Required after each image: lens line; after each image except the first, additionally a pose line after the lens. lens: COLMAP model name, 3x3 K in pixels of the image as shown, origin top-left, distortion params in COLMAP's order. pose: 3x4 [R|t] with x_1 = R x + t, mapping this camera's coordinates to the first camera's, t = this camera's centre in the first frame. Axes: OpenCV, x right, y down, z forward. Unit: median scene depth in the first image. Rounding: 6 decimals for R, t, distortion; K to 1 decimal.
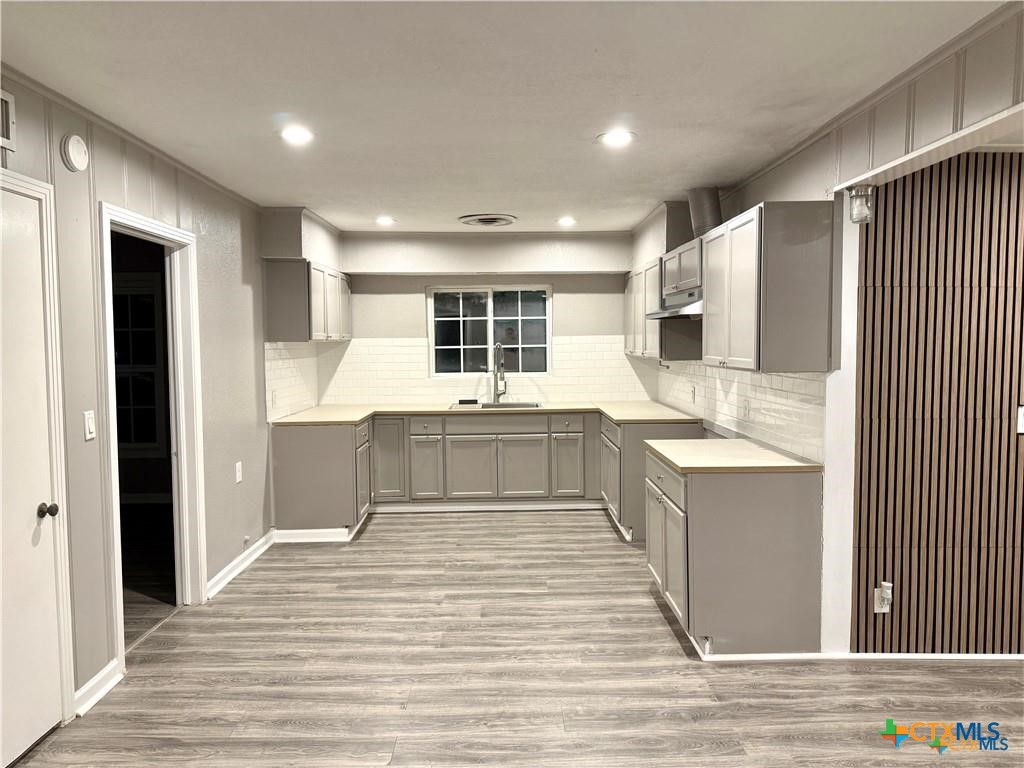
lens RADIAL K [[690.7, 0, 513.4], [0, 690.7, 382.3], [0, 0, 1]] dist [-0.033864, -0.000418]
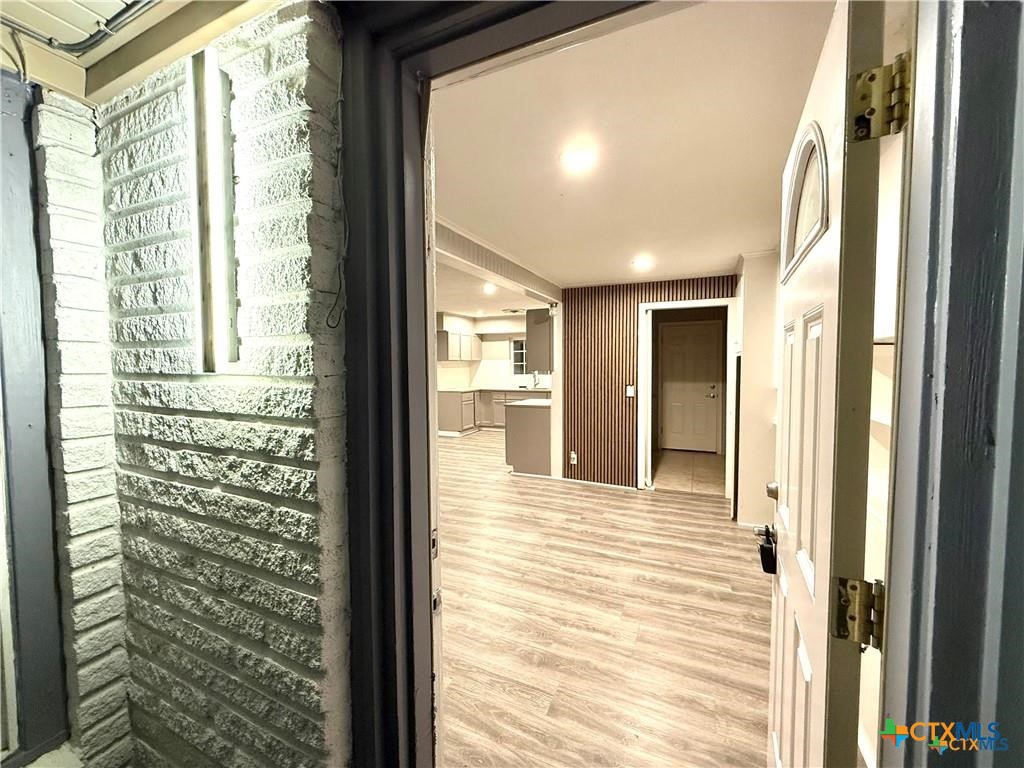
lens RADIAL K [[417.0, 0, 521.7], [0, 417.0, 388.2], [0, 0, 1]] dist [-0.000101, 0.000219]
pose [[0.901715, 0.024171, -0.431654, 0.873222], [-0.022574, 0.999706, 0.008821, 0.032469], [0.431740, 0.001790, 0.901996, -0.444213]]
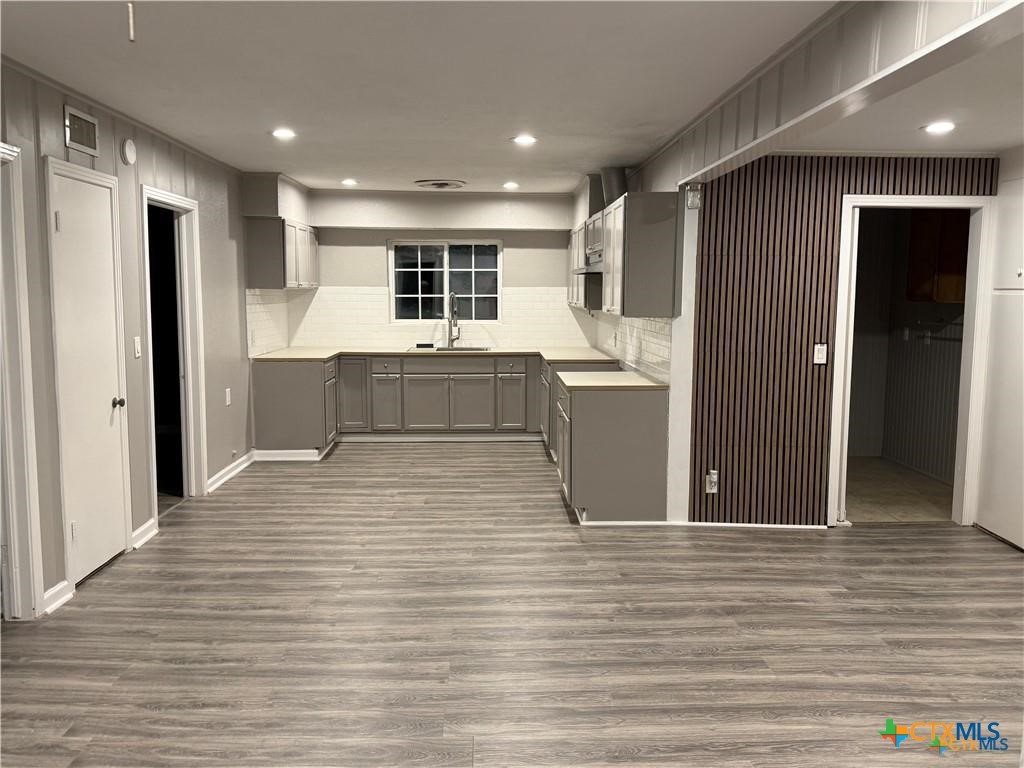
lens RADIAL K [[842.2, 0, 521.3], [0, 842.2, 390.0], [0, 0, 1]] dist [0.024186, -0.030872]
pose [[0.999710, 0.011923, 0.020913, 0.098426], [-0.013116, 0.998236, 0.057898, 0.030467], [-0.020186, -0.058155, 0.998103, -0.570059]]
